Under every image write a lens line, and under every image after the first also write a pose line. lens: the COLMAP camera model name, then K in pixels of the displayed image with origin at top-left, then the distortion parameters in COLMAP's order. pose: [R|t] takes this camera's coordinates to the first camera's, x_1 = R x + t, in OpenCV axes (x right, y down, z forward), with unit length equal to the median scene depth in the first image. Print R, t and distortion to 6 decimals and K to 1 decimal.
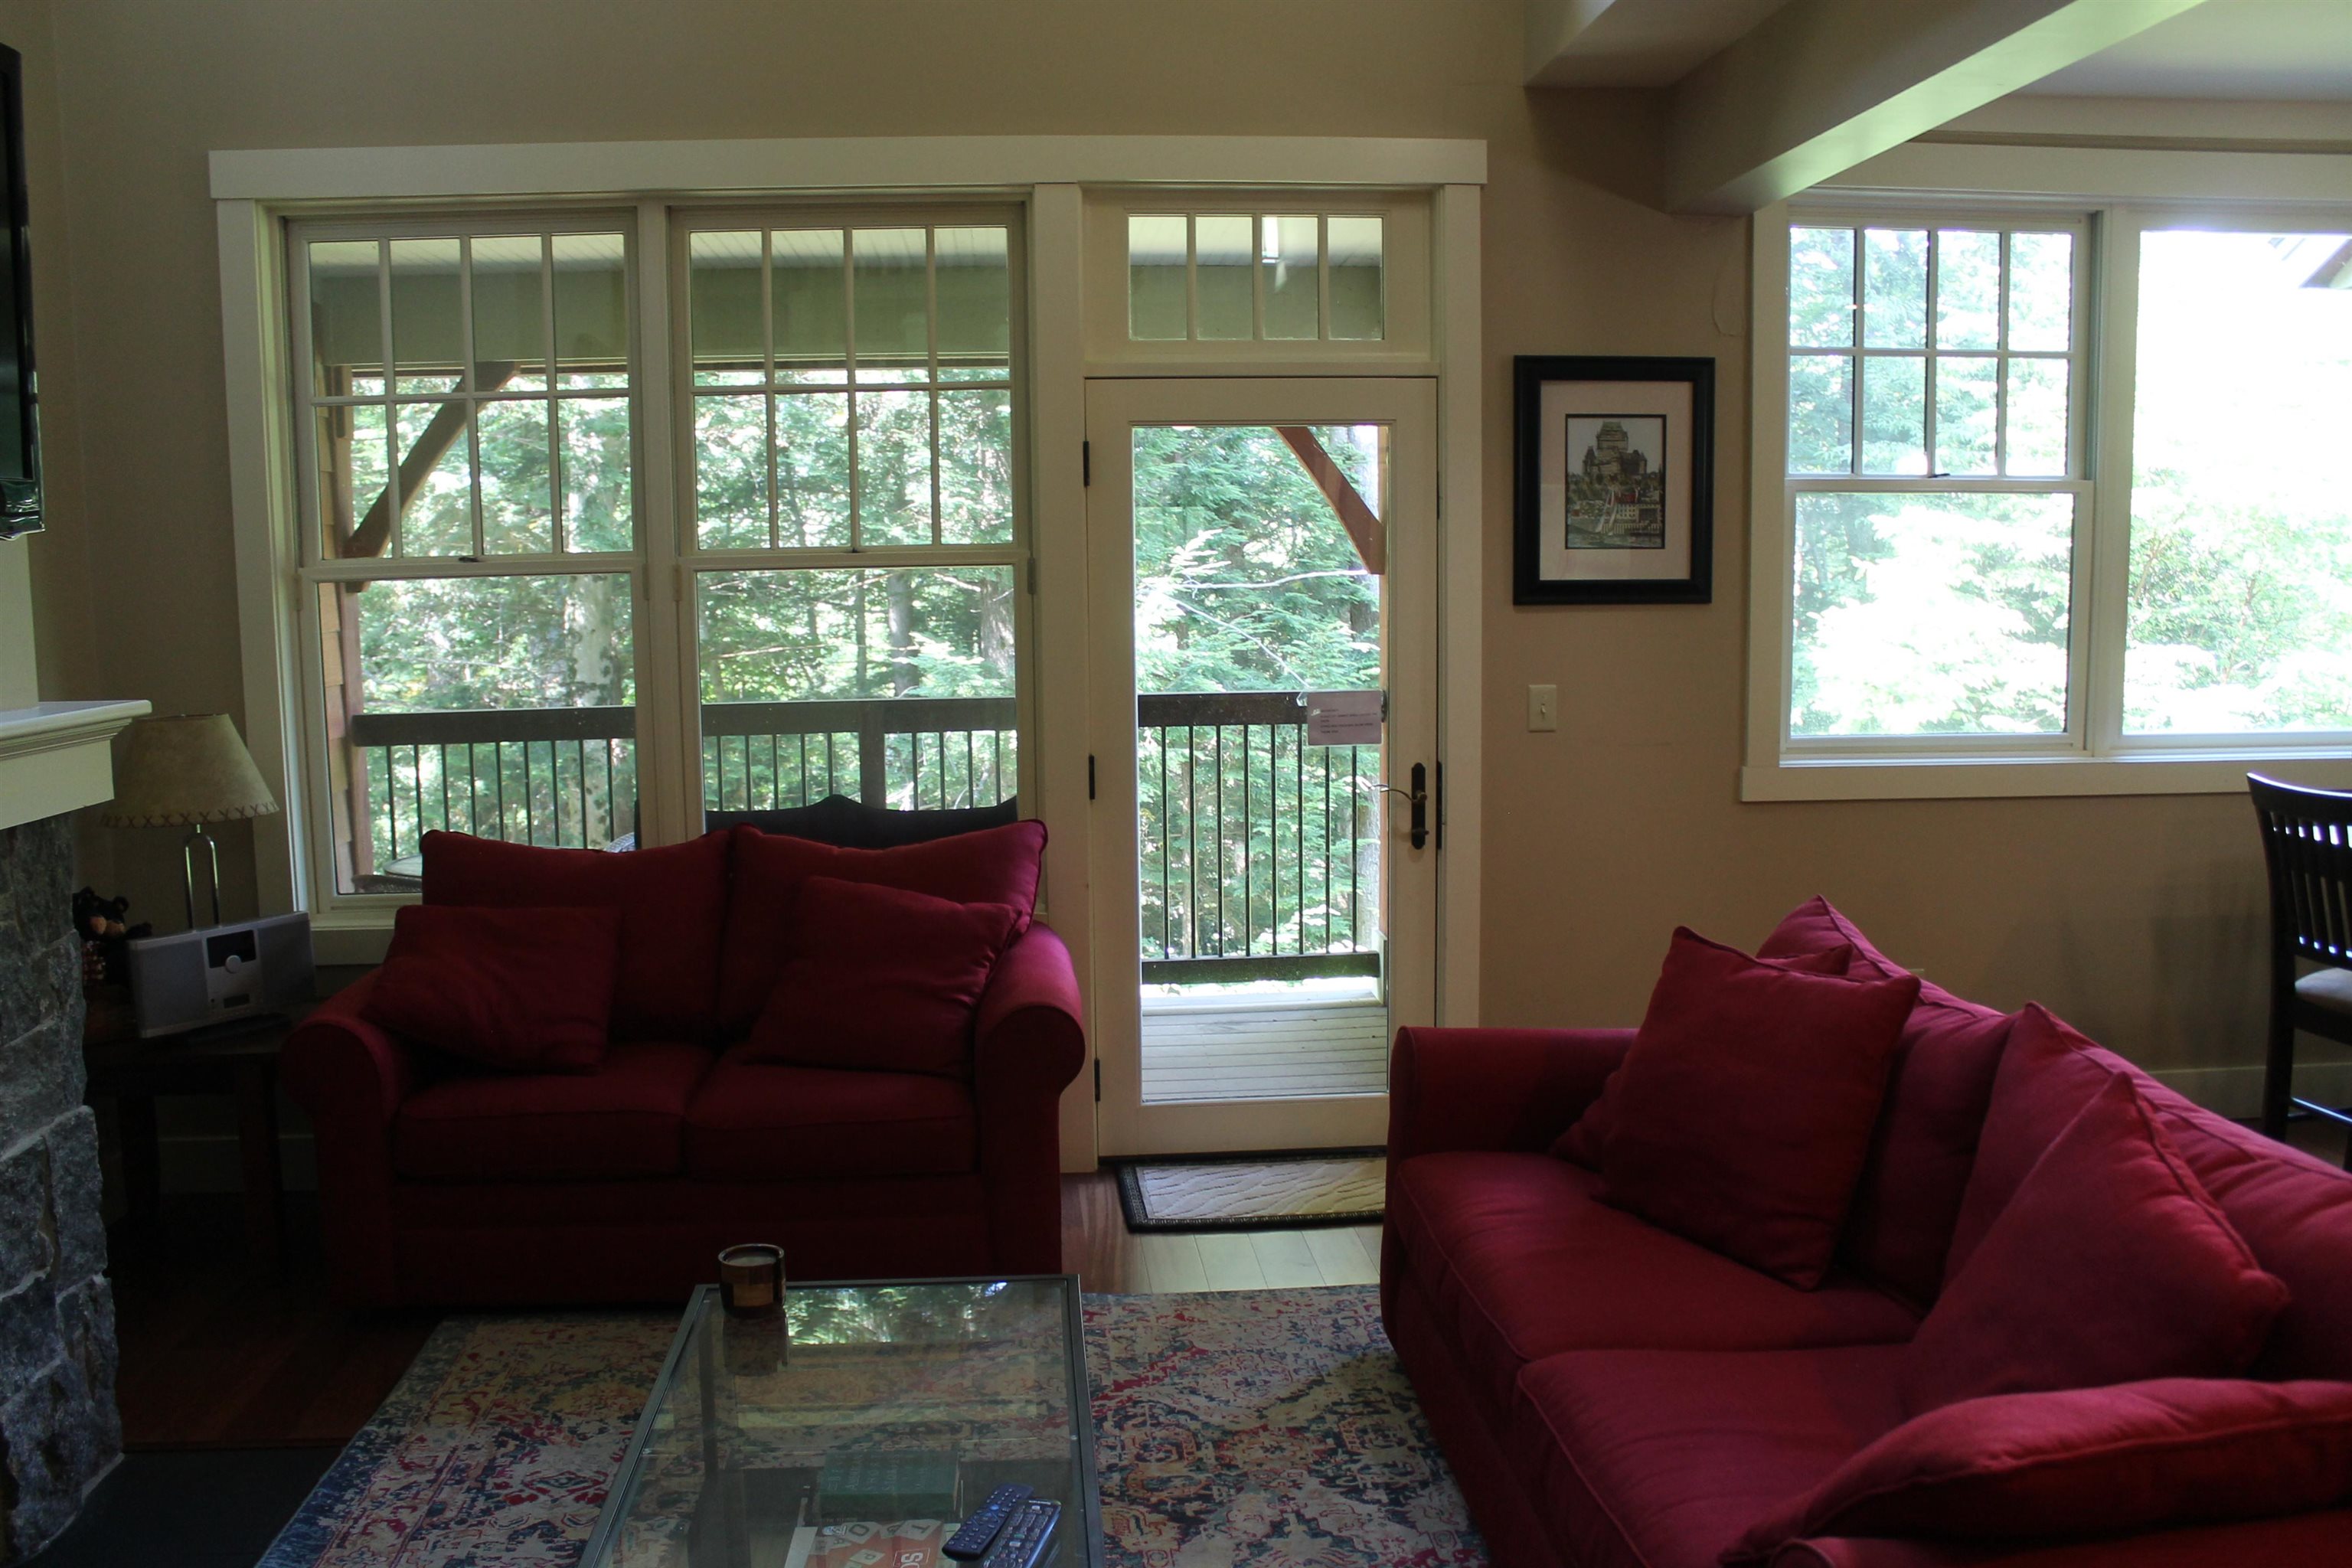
lens RADIAL K [[1980.2, 0, 1161.0], [0, 1980.2, 784.6], [0, 0, 1]] dist [-0.149131, 0.128163]
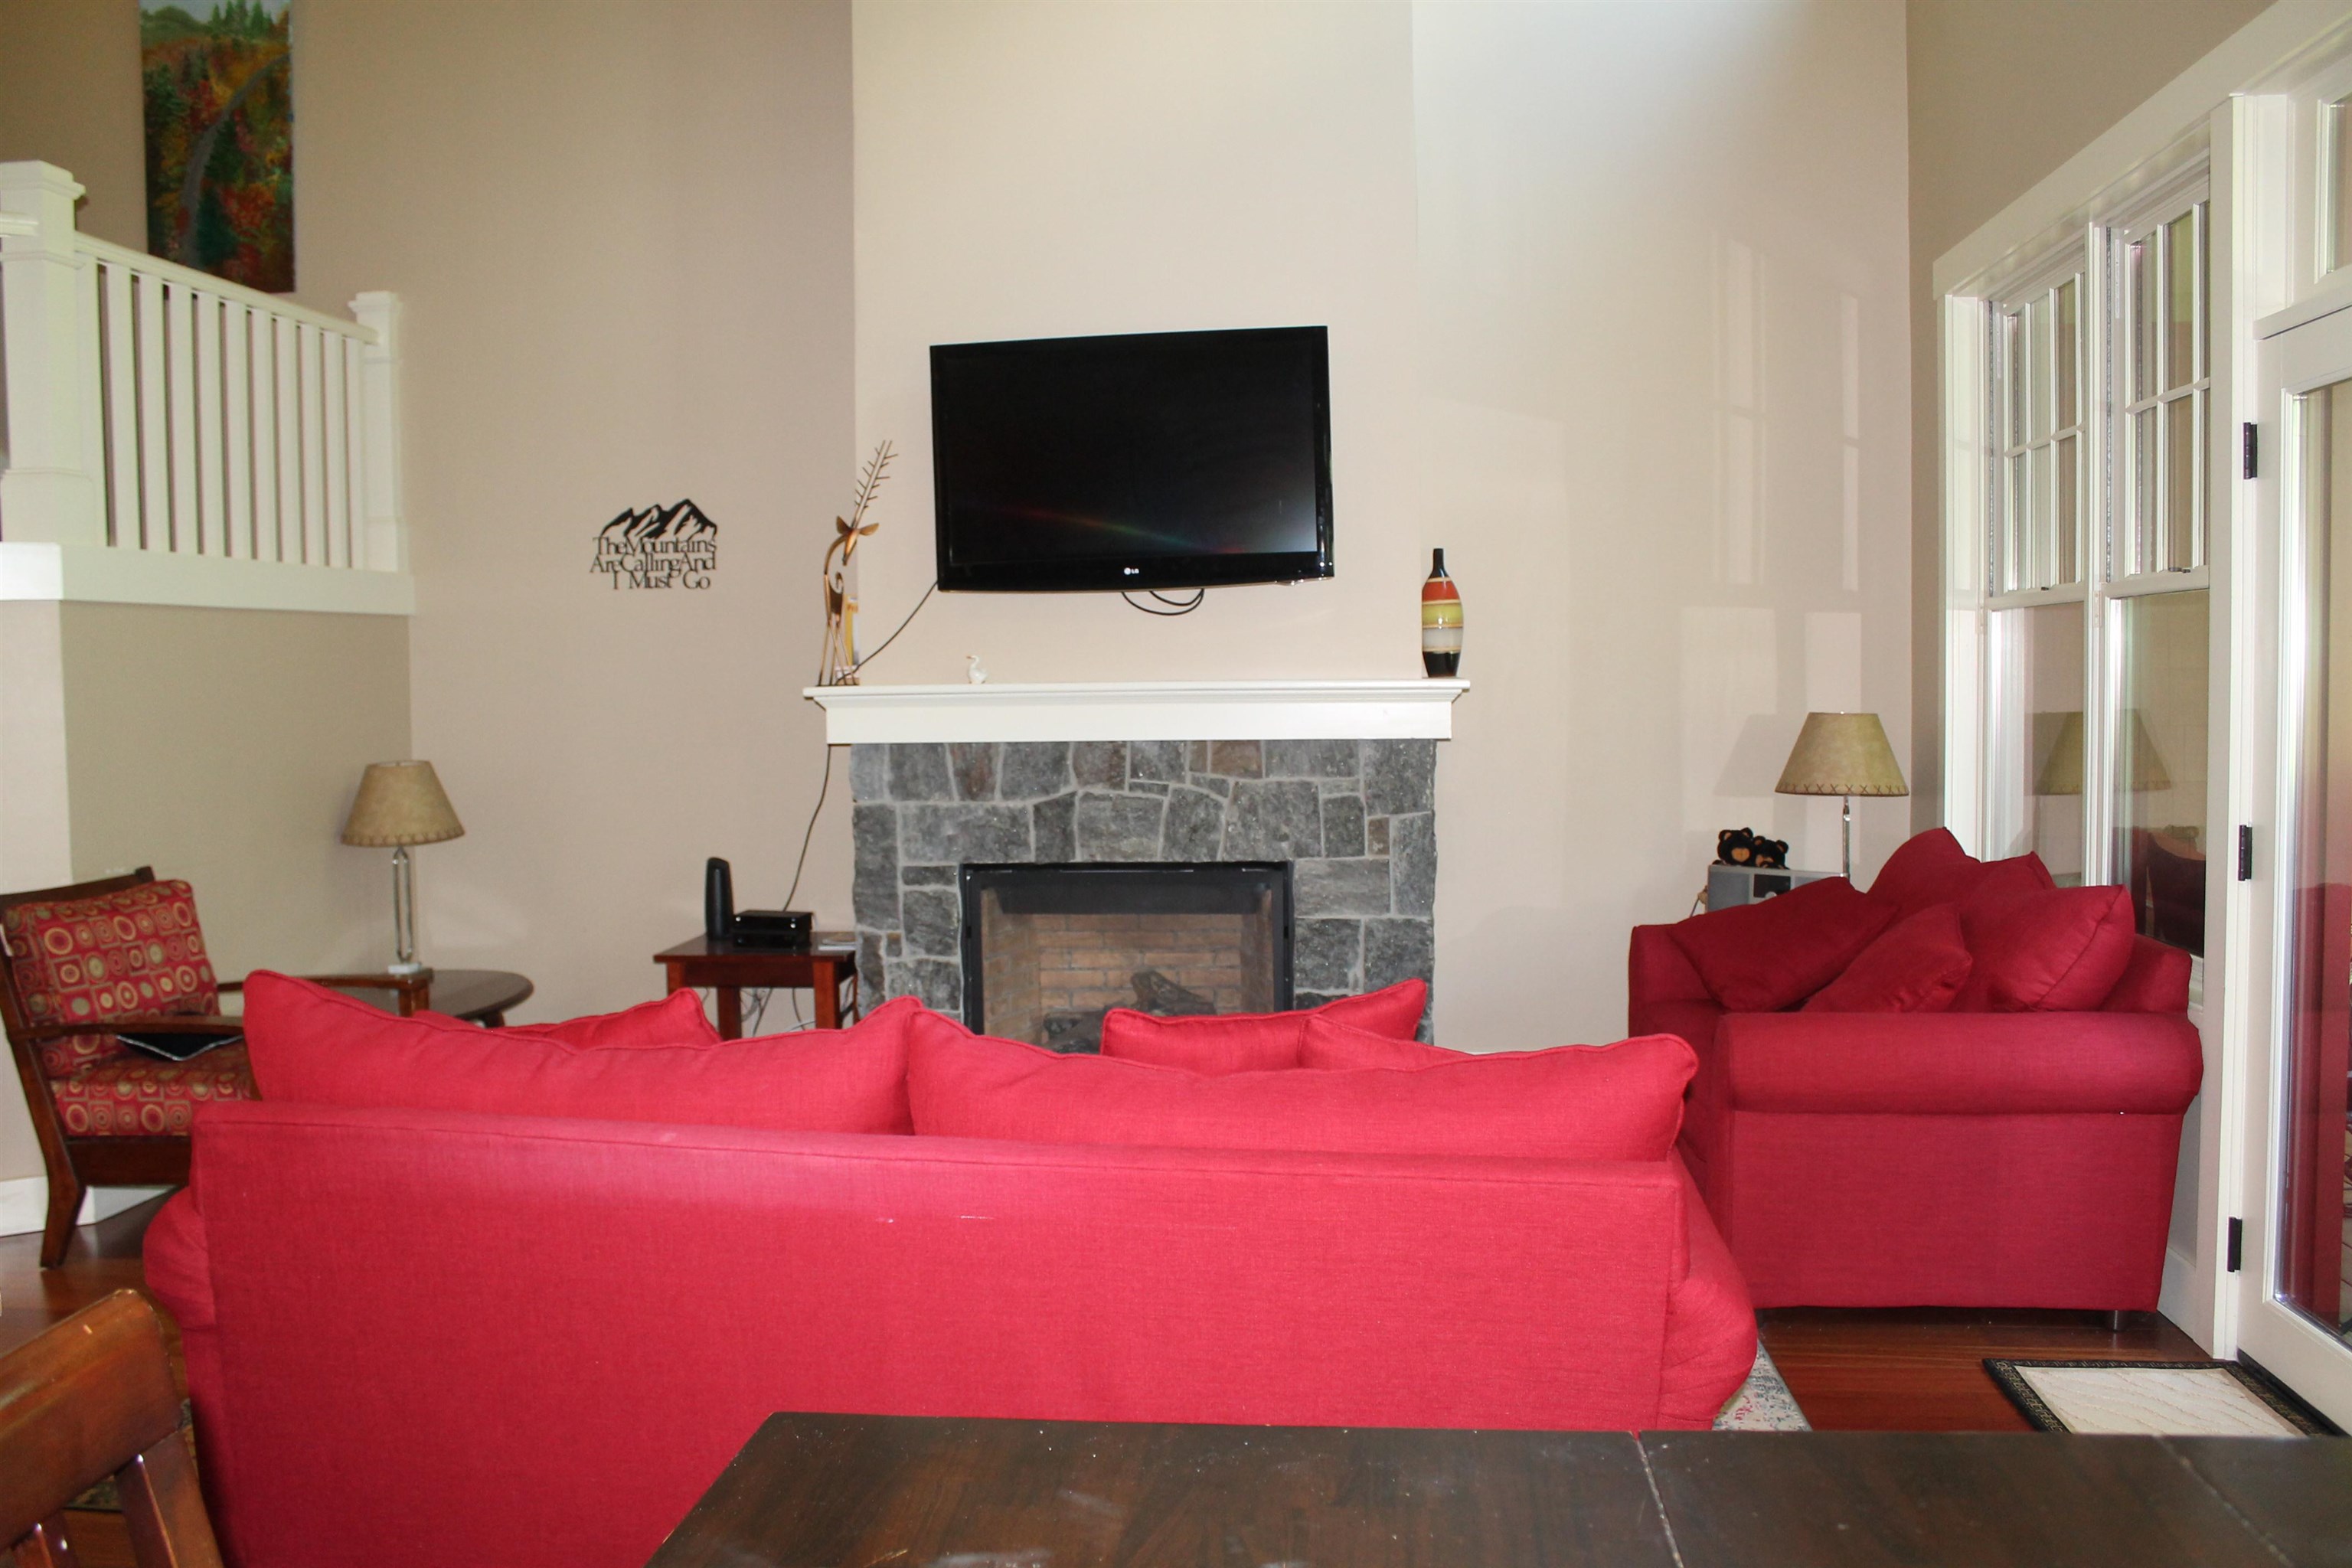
lens RADIAL K [[1980.2, 0, 1125.3], [0, 1980.2, 800.8], [0, 0, 1]] dist [-0.149131, 0.128163]
pose [[-0.212452, 0.076969, -0.974135, 0.782075], [-0.097942, 0.990196, 0.099598, -0.053891], [0.972251, 0.116569, -0.202831, 0.723415]]
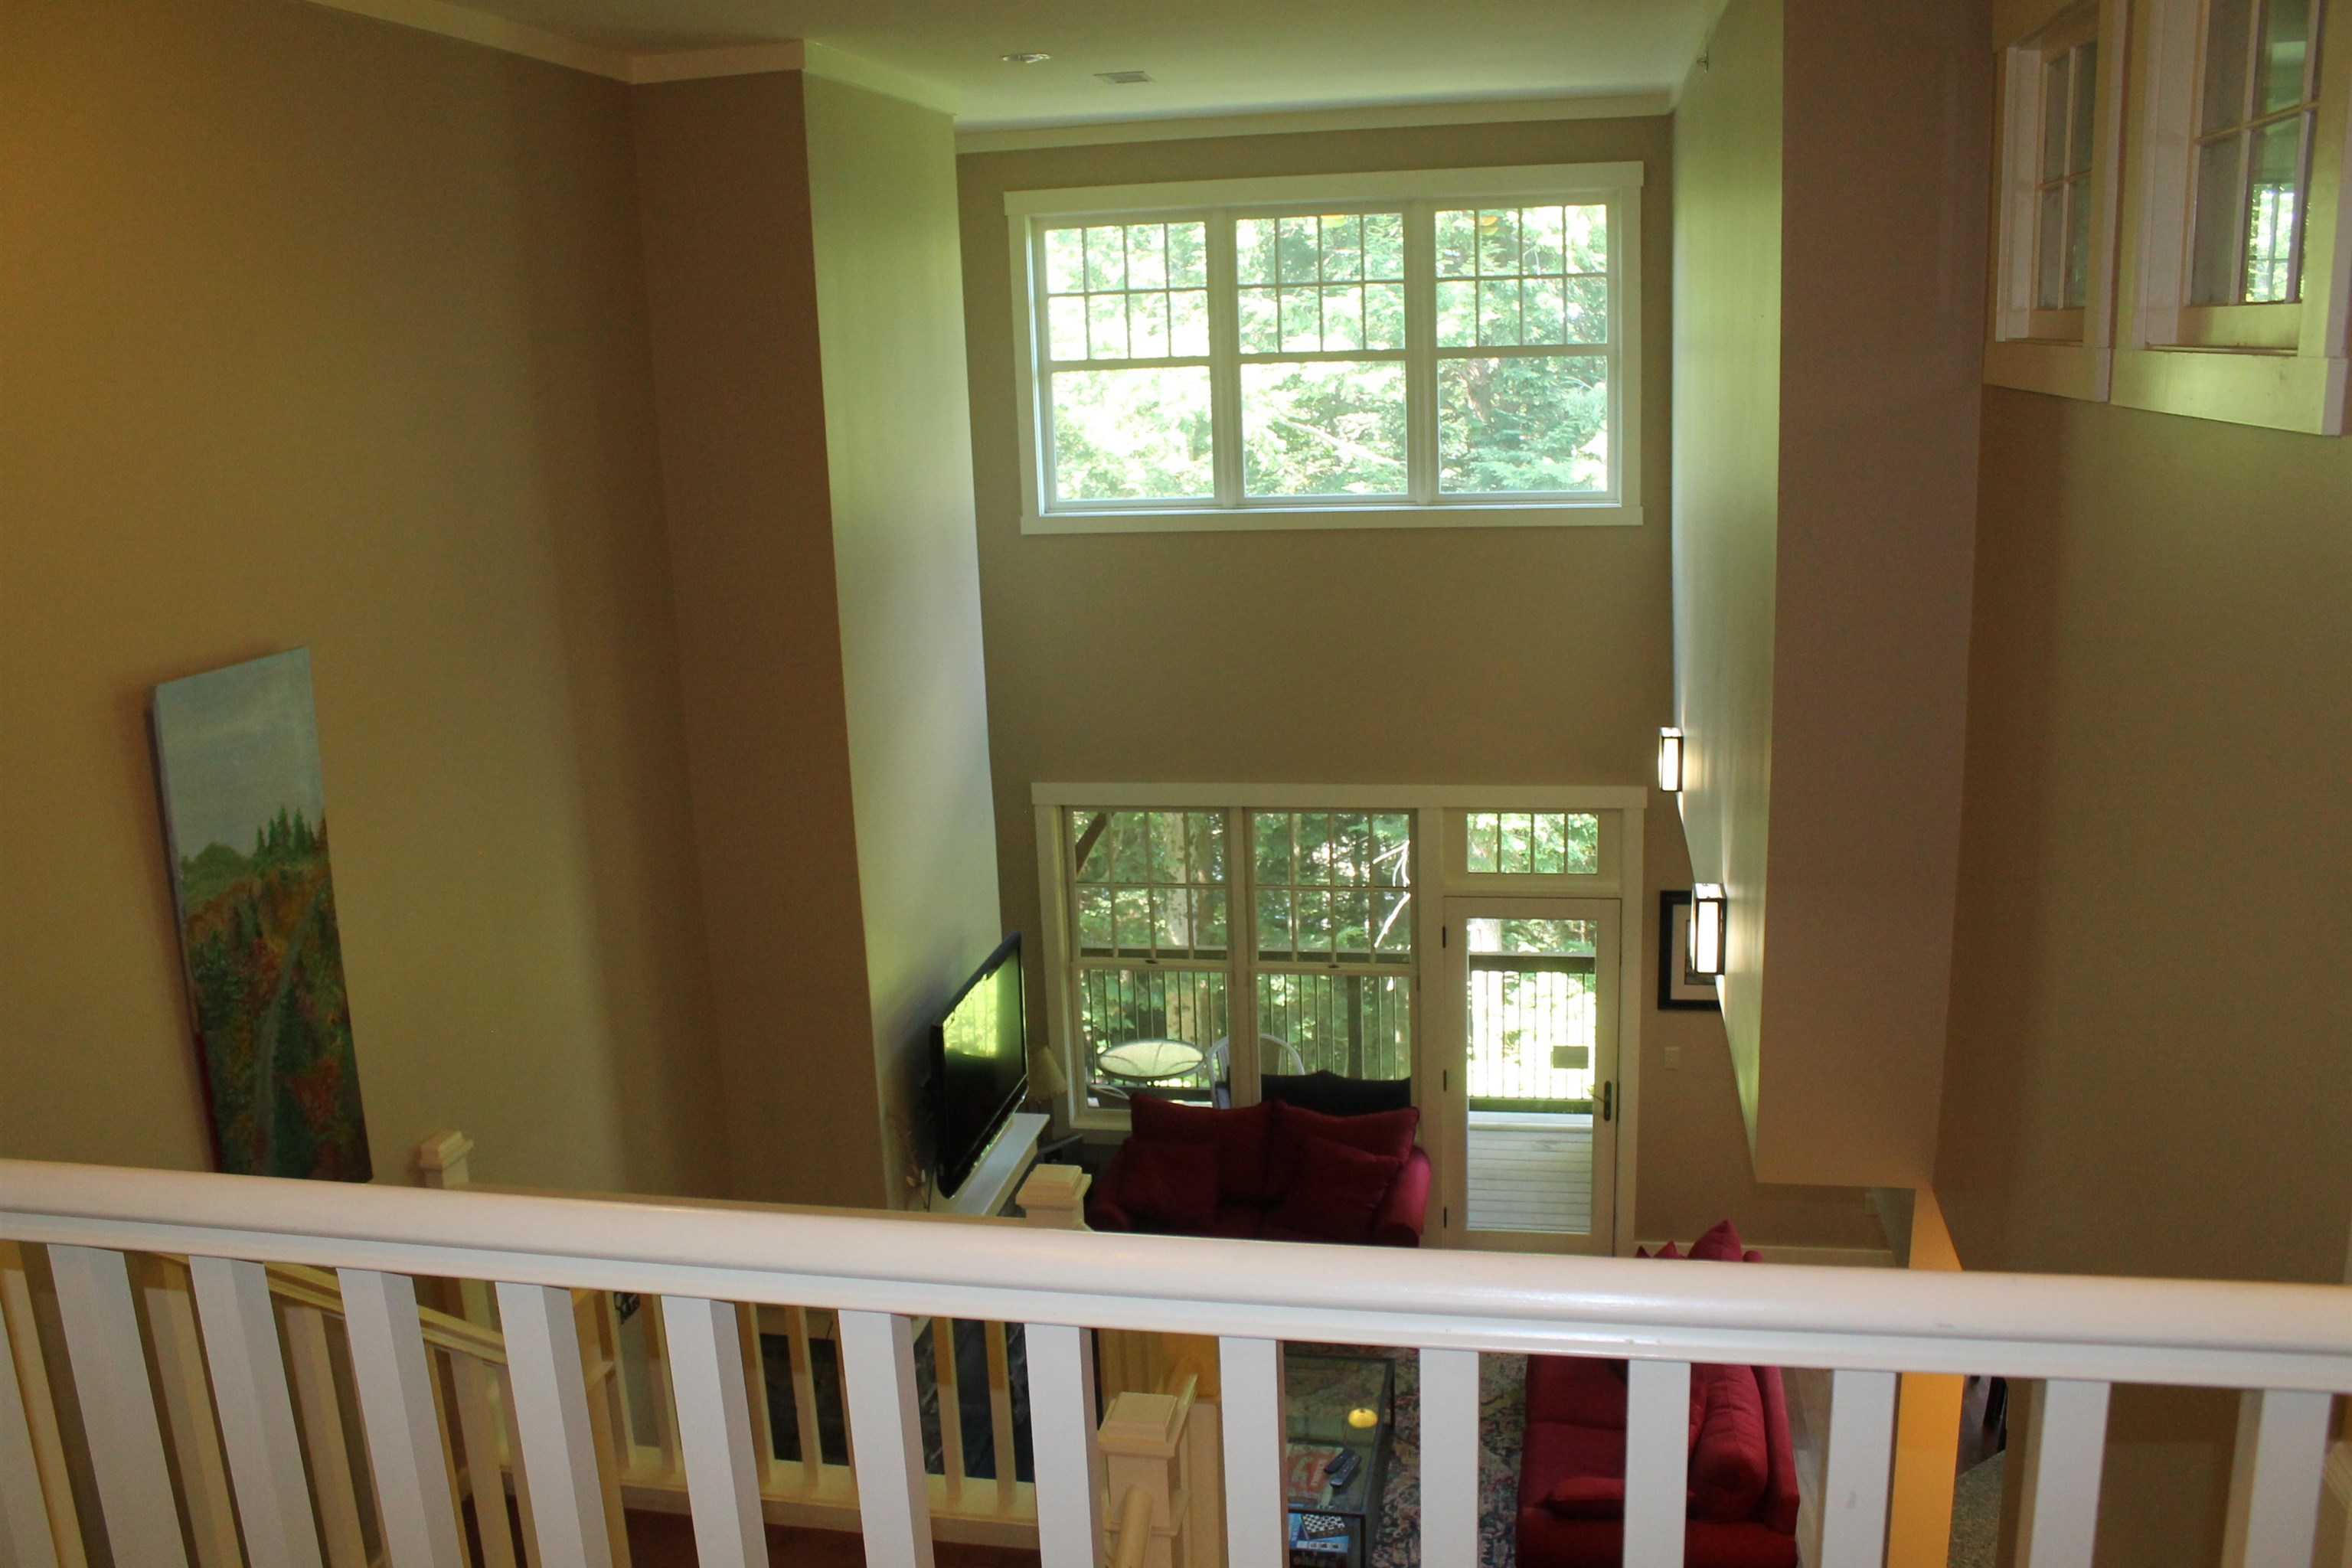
lens RADIAL K [[1980.2, 0, 1180.1], [0, 1980.2, 792.7], [0, 0, 1]] dist [-0.149131, 0.128163]
pose [[0.963415, 0.038046, -0.265300, 0.232756], [-0.006486, 0.992893, 0.118834, -0.543367], [0.267936, -0.112766, 0.956815, -1.002197]]
